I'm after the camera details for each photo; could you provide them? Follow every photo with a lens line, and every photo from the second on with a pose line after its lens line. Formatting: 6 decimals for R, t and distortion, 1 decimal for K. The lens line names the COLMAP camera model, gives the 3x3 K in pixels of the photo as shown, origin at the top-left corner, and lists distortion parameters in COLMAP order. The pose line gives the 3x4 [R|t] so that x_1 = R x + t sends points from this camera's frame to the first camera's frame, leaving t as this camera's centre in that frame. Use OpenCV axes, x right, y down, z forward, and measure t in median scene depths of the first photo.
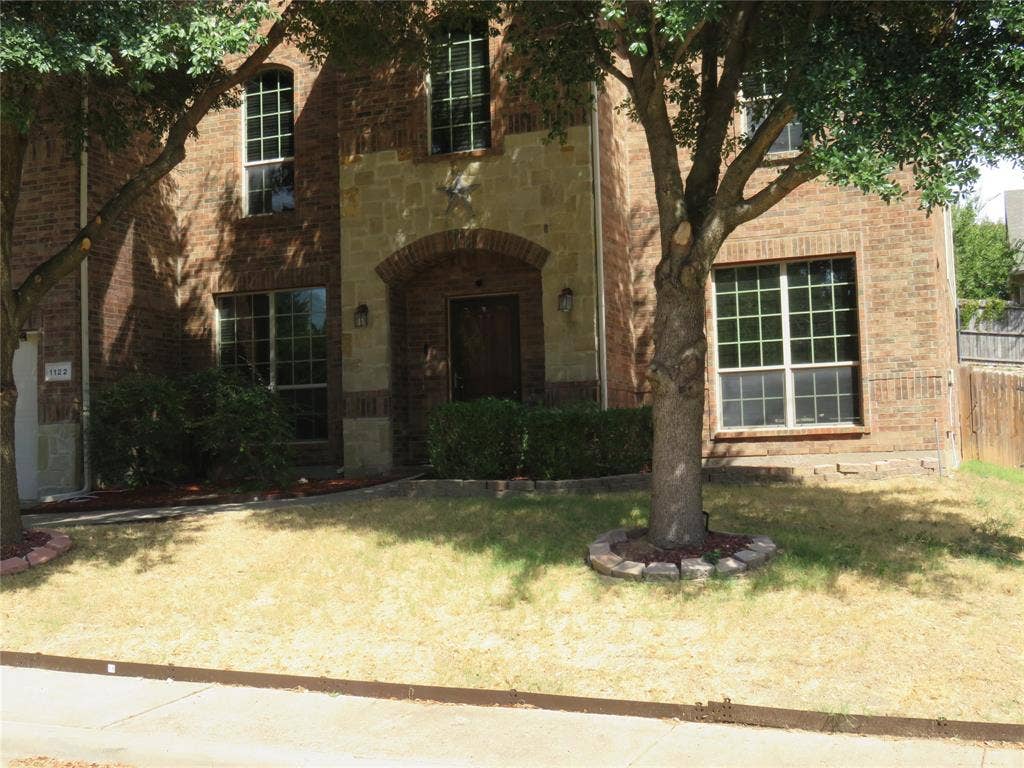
lens RADIAL K [[1236.8, 0, 516.3], [0, 1236.8, 382.5], [0, 0, 1]] dist [-0.039420, 0.000000]
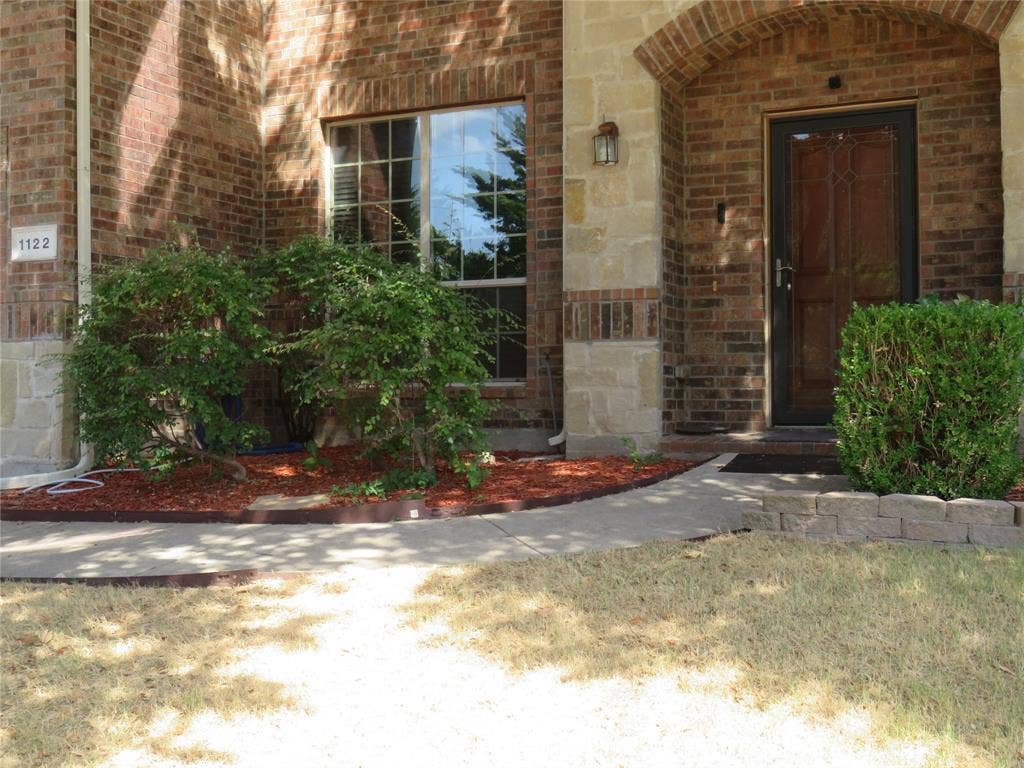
lens RADIAL K [[1236.8, 0, 504.8], [0, 1236.8, 385.6], [0, 0, 1]] dist [-0.039420, 0.000000]
pose [[0.996110, 0.022607, -0.085175, -0.125282], [-0.017672, 0.998145, 0.058253, 0.018368], [0.086334, -0.056521, 0.994662, 0.494390]]
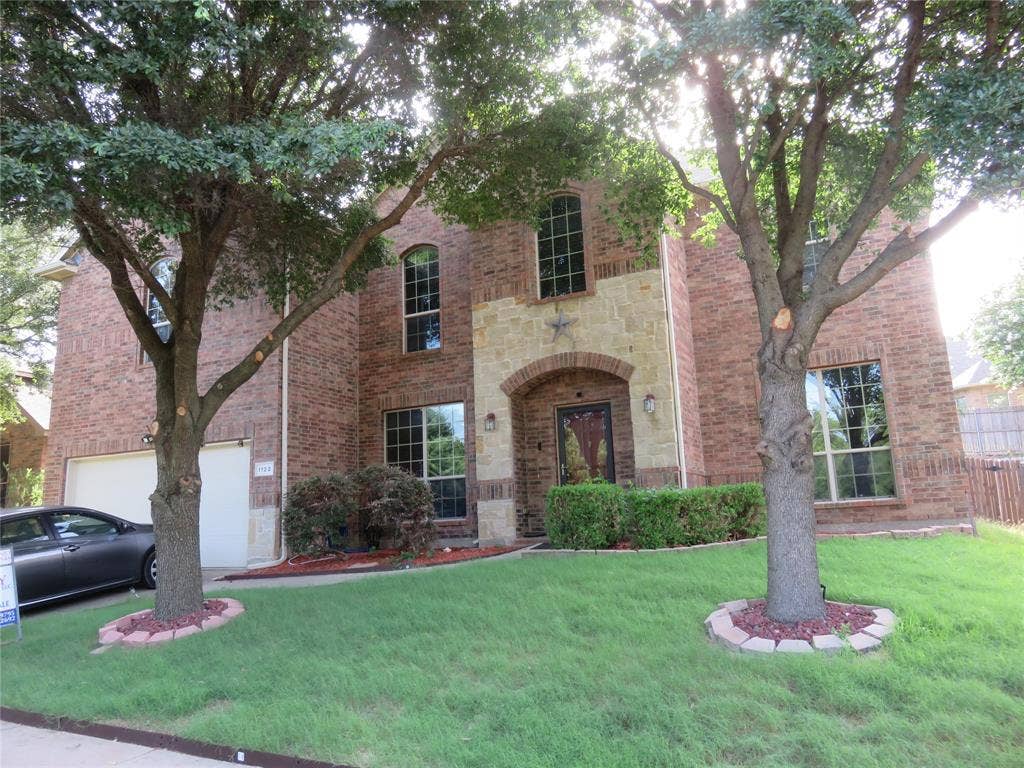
lens RADIAL K [[759.3, 0, 513.3], [0, 759.3, 382.7], [0, 0, 1]] dist [-0.011127, -0.009952]
pose [[0.994898, -0.032996, -0.095333, -0.023316], [0.020688, 0.991646, -0.127319, 0.008461], [0.098738, 0.124697, 0.987270, 0.207871]]
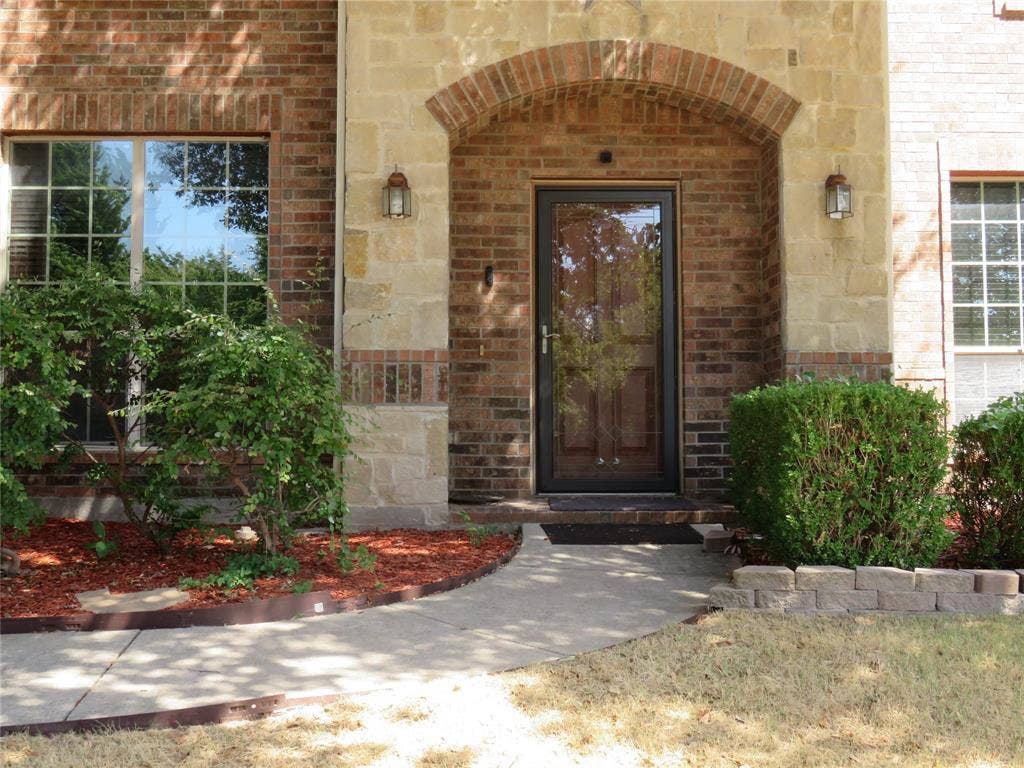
lens RADIAL K [[1236.8, 0, 508.9], [0, 1236.8, 381.9], [0, 0, 1]] dist [-0.039420, 0.000000]
pose [[0.925081, 0.046578, 0.376903, -0.272325], [-0.049059, 0.998791, -0.003019, 0.019284], [-0.376588, -0.015698, 0.926248, 0.551247]]
